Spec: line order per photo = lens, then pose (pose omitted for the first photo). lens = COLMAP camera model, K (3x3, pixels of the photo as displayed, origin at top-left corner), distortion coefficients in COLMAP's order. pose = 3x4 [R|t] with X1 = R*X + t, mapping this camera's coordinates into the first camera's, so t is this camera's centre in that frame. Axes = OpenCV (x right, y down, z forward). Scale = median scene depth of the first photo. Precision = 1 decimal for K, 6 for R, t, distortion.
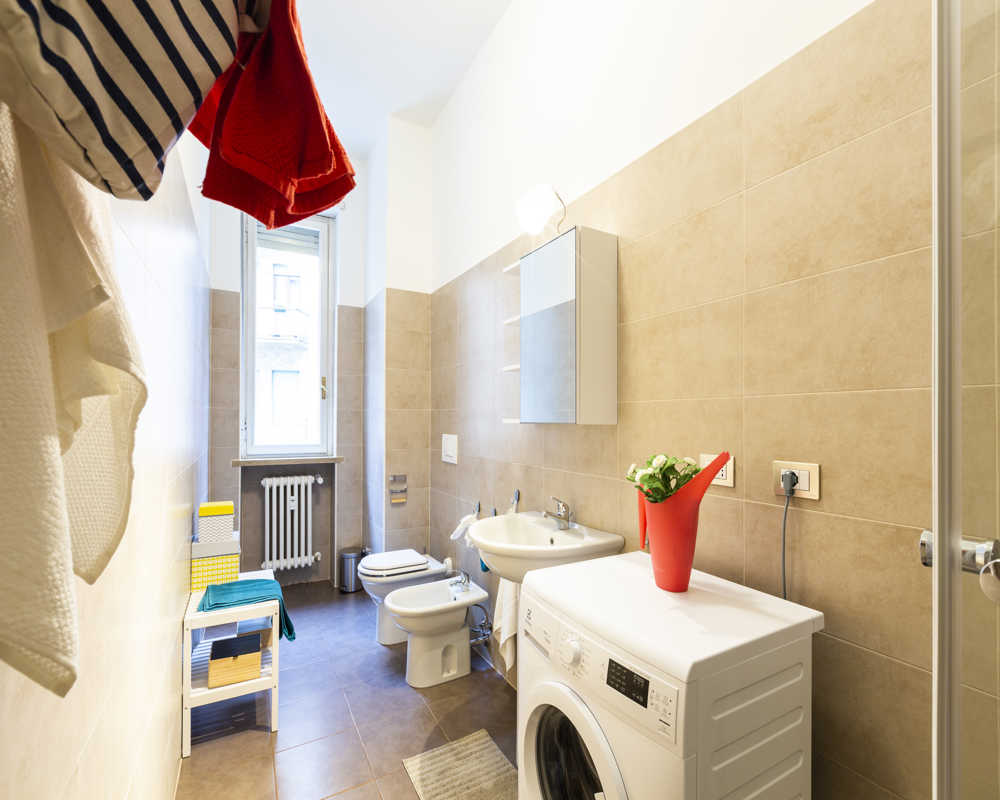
lens RADIAL K [[461.7, 0, 501.1], [0, 461.7, 419.6], [0, 0, 1]] dist [0.028927, 0.000098]
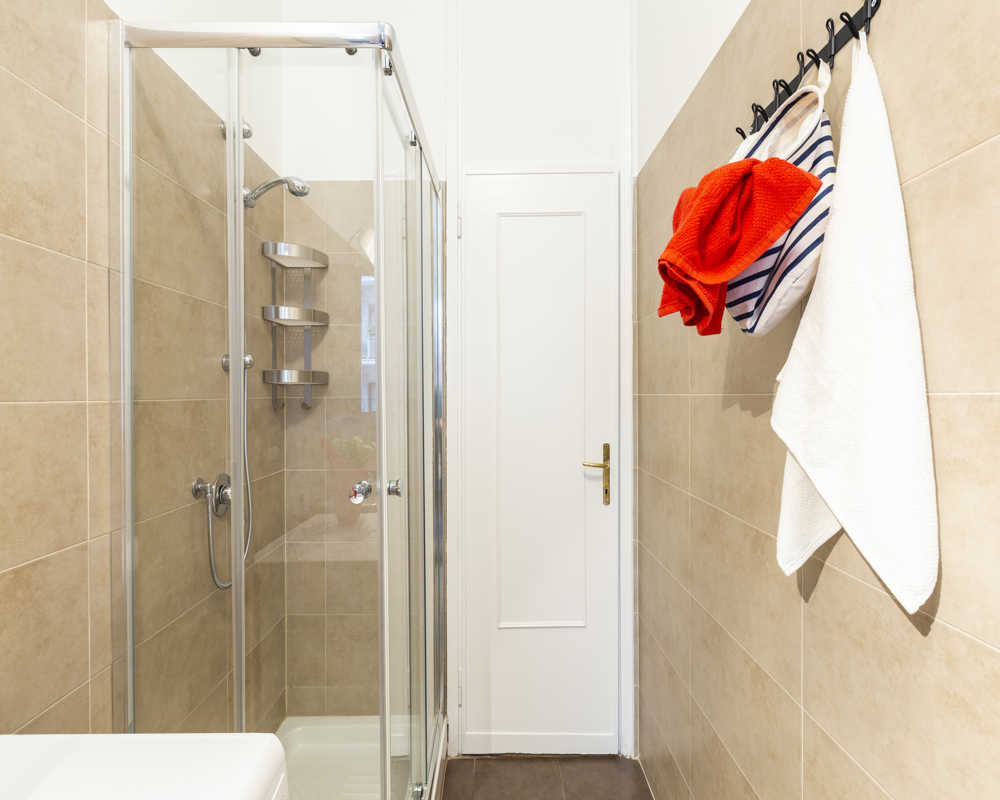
lens RADIAL K [[453.2, 0, 502.2], [0, 453.2, 395.8], [0, 0, 1]] dist [0.001311, 0.000325]
pose [[-0.871068, 0.003587, 0.491150, -0.207330], [0.005877, 0.999978, 0.003119, -0.052457], [-0.491127, 0.005603, -0.871070, 0.907309]]
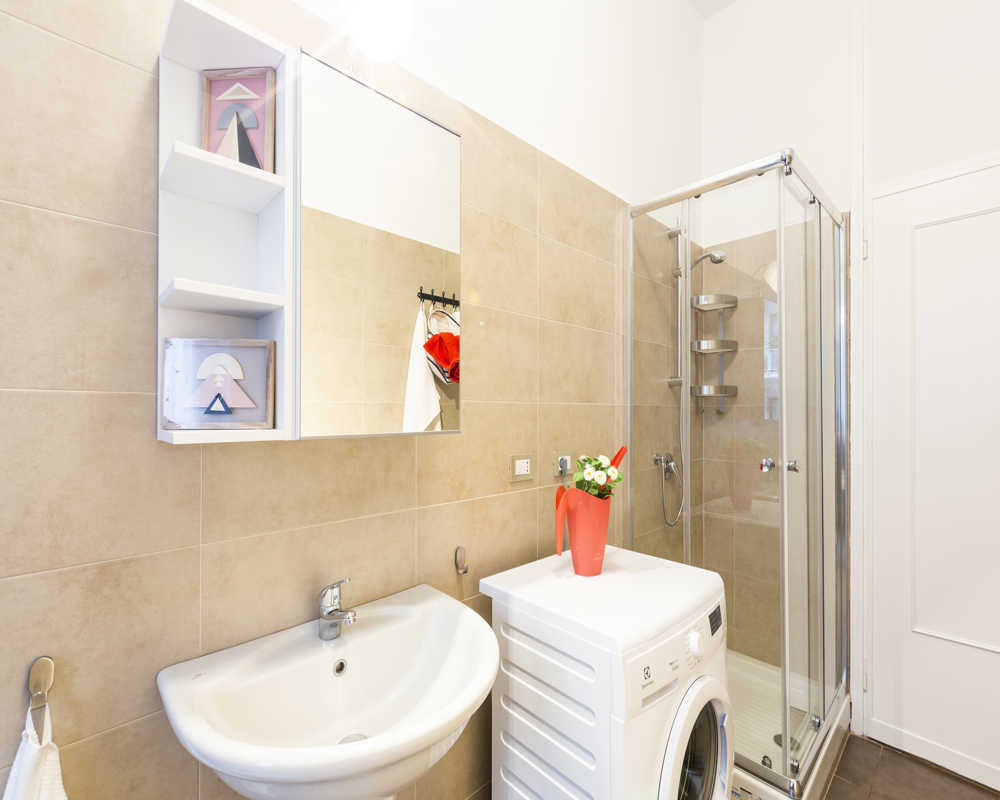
lens RADIAL K [[450.1, 0, 508.4], [0, 450.1, 405.6], [0, 0, 1]] dist [-0.000625, 0.000177]
pose [[-0.243237, 0.011973, 0.969893, -0.542041], [-0.002695, 0.999912, -0.013020, -0.023980], [-0.969963, -0.005781, -0.243183, 1.242926]]
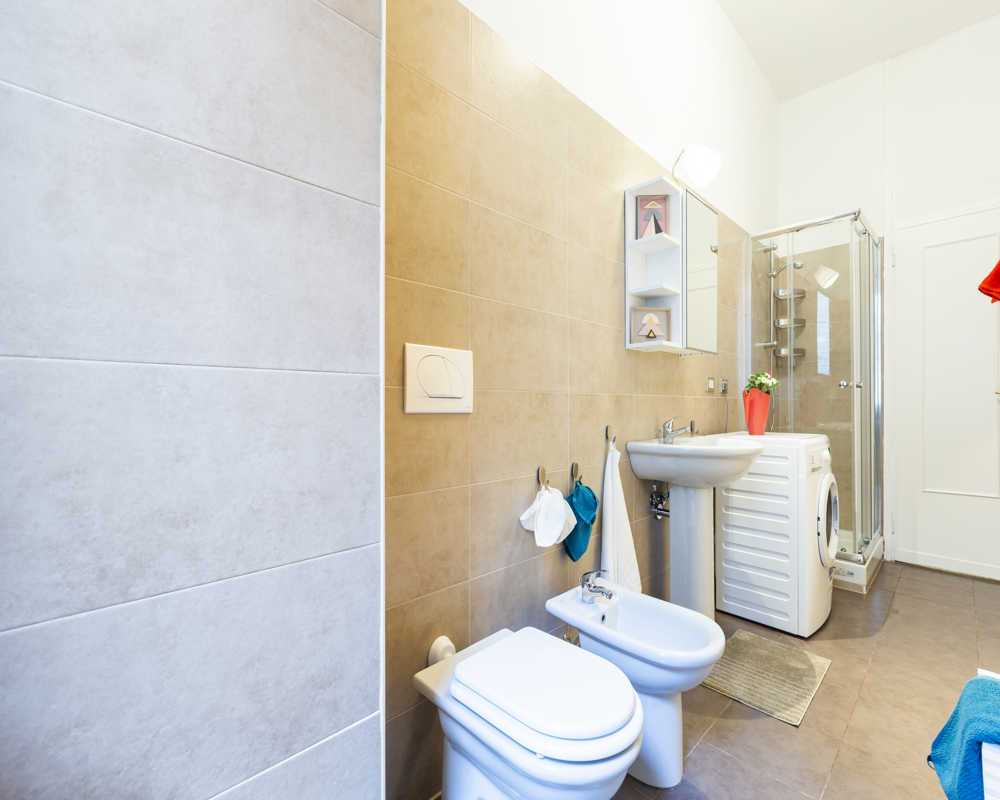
lens RADIAL K [[434.1, 0, 500.0], [0, 434.1, 400.0], [0, 0, 1]] dist [-0.009771, -0.000227]
pose [[-0.223603, 0.006701, 0.974657, -1.097611], [-0.001880, 0.999972, -0.007306, 0.181717], [-0.974678, -0.003466, -0.223584, 2.203246]]
